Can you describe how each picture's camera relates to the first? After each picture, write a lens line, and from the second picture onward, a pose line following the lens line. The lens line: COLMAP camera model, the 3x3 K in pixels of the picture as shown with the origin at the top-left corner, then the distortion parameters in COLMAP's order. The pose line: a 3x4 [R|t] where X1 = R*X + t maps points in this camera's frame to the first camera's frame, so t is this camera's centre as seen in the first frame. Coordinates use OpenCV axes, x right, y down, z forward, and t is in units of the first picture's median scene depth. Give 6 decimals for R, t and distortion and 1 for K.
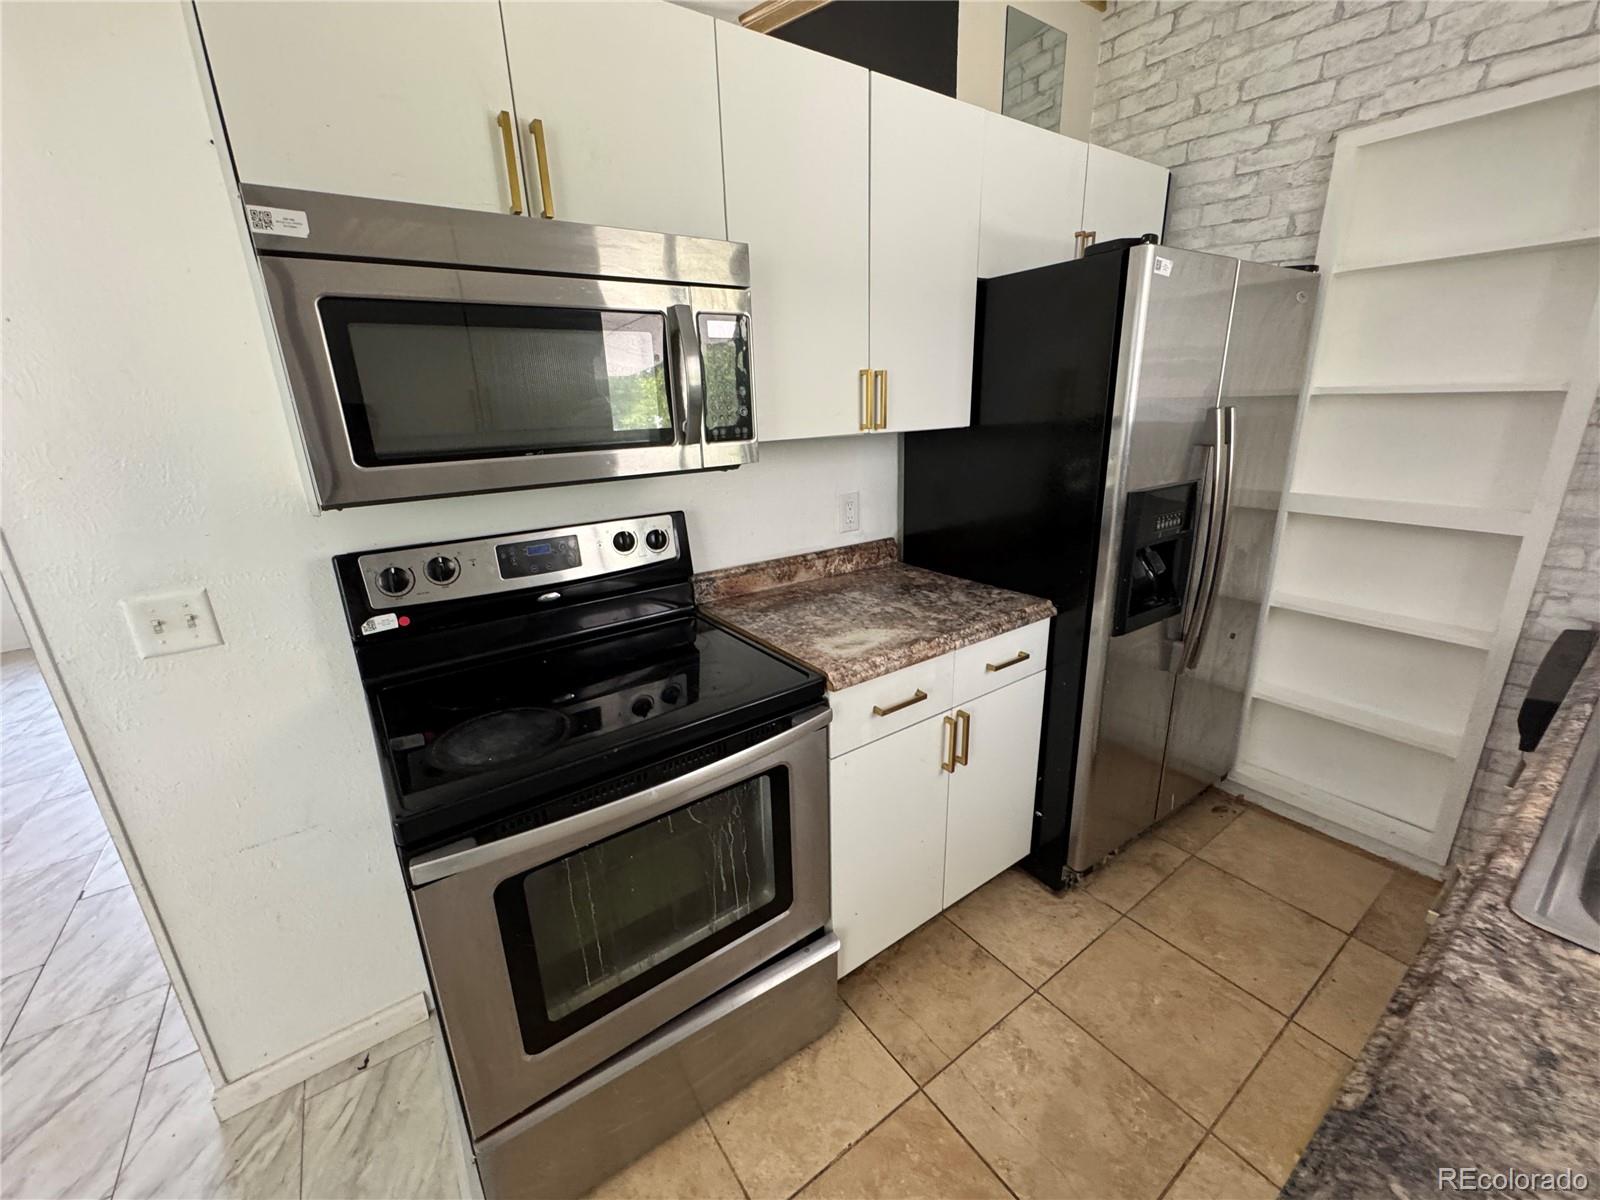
lens RADIAL K [[642.0, 0, 799.5], [0, 642.0, 596.3], [0, 0, 1]] dist [-0.002066, -0.000047]
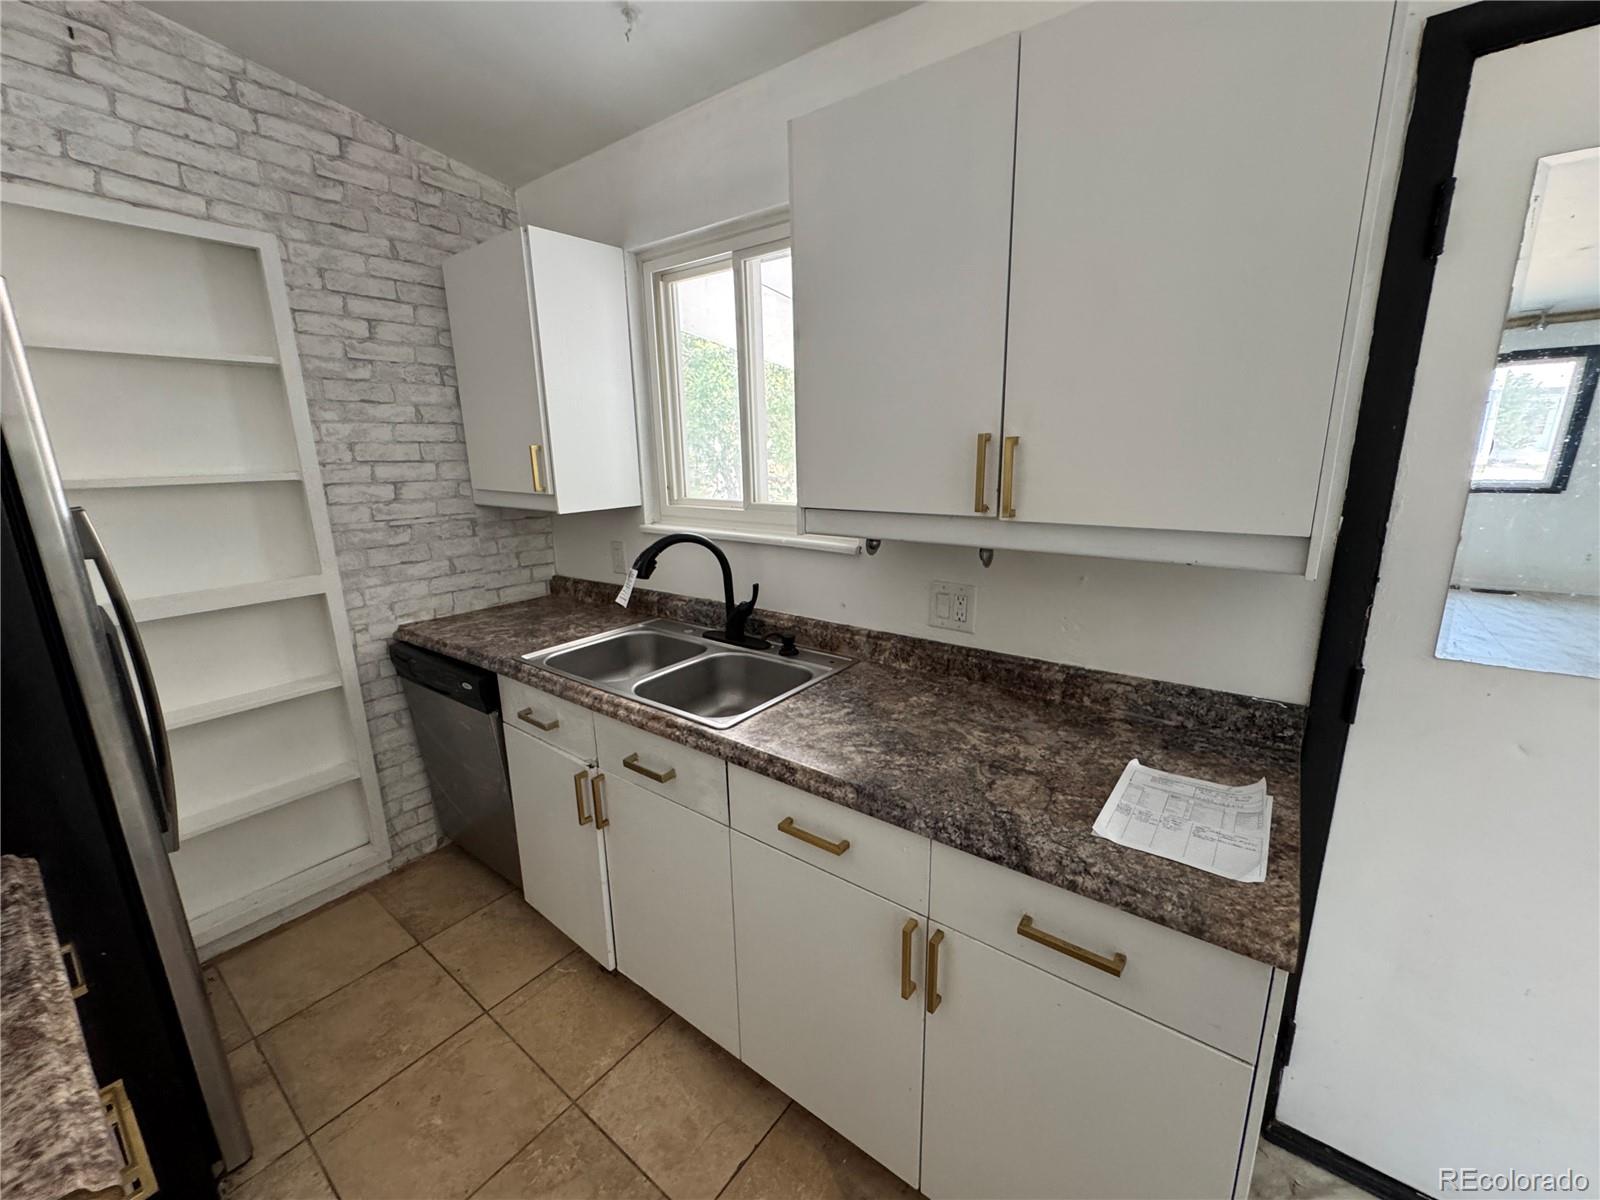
lens RADIAL K [[642.0, 0, 801.9], [0, 642.0, 596.4], [0, 0, 1]] dist [-0.002066, -0.000047]
pose [[-0.297398, -0.184865, 0.936685, -0.318726], [0.305384, 0.911117, 0.276779, -0.151913], [-0.904597, 0.368362, -0.214509, 0.437675]]
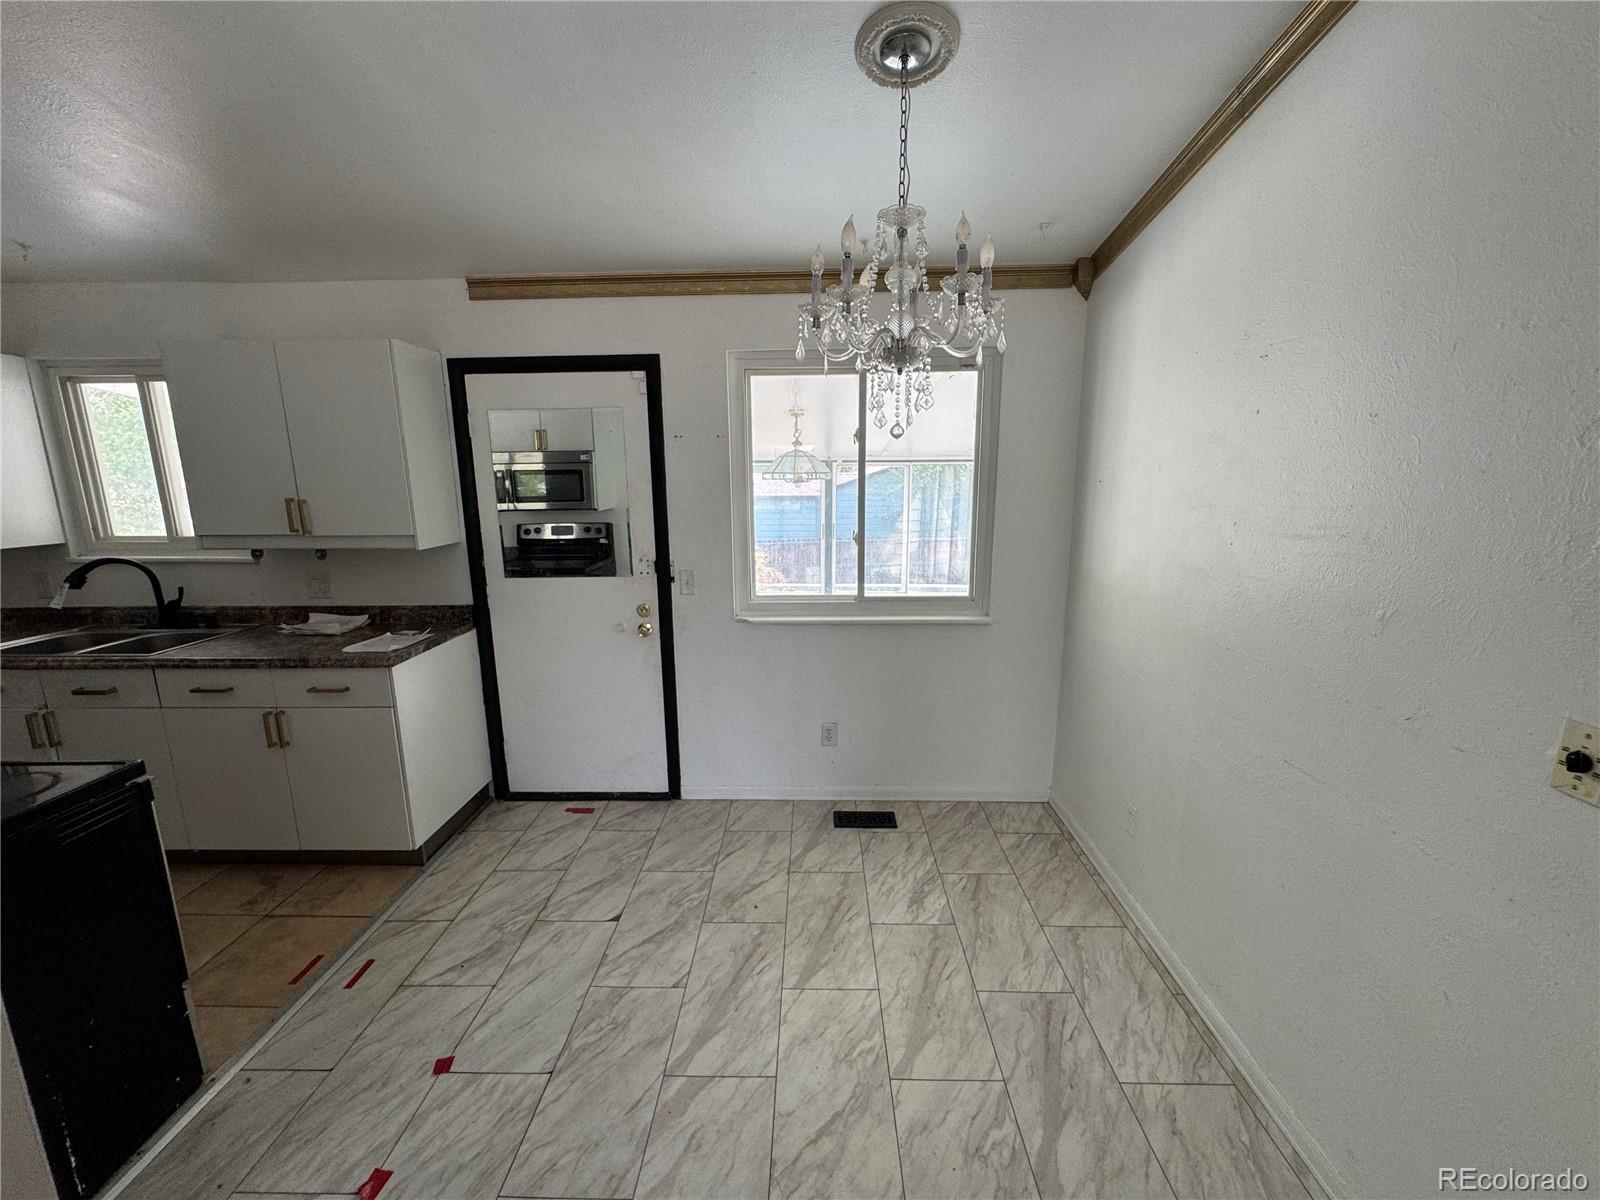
lens RADIAL K [[642.0, 0, 803.4], [0, 642.0, 596.1], [0, 0, 1]] dist [-0.002066, -0.000047]
pose [[-0.802764, -0.076849, 0.591324, -1.693120], [0.203862, 0.896537, 0.393271, -0.207713], [-0.560366, 0.436252, -0.704041, 0.555559]]
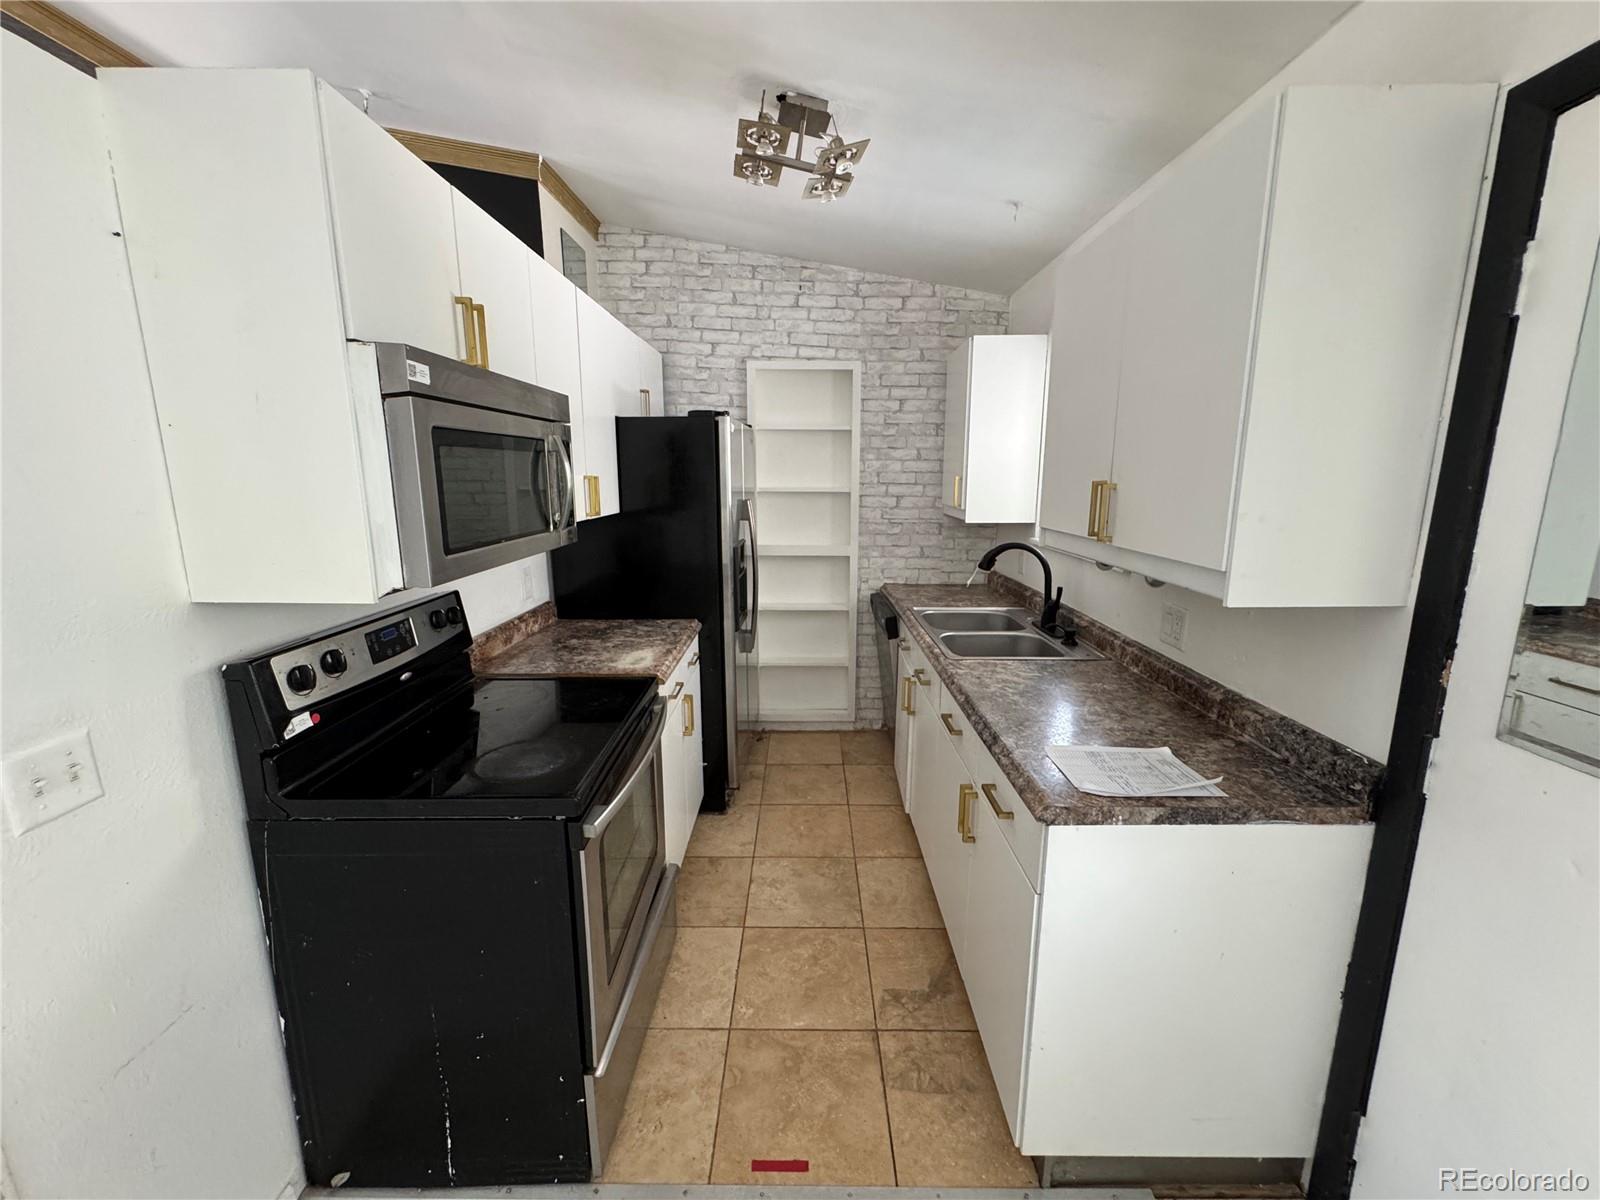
lens RADIAL K [[642.0, 0, 799.7], [0, 642.0, 595.9], [0, 0, 1]] dist [-0.002066, -0.000047]
pose [[0.584092, -0.124374, 0.802102, -0.768887], [0.220343, 0.975379, -0.009211, 0.022754], [-0.781207, 0.182118, 0.597116, -0.160907]]
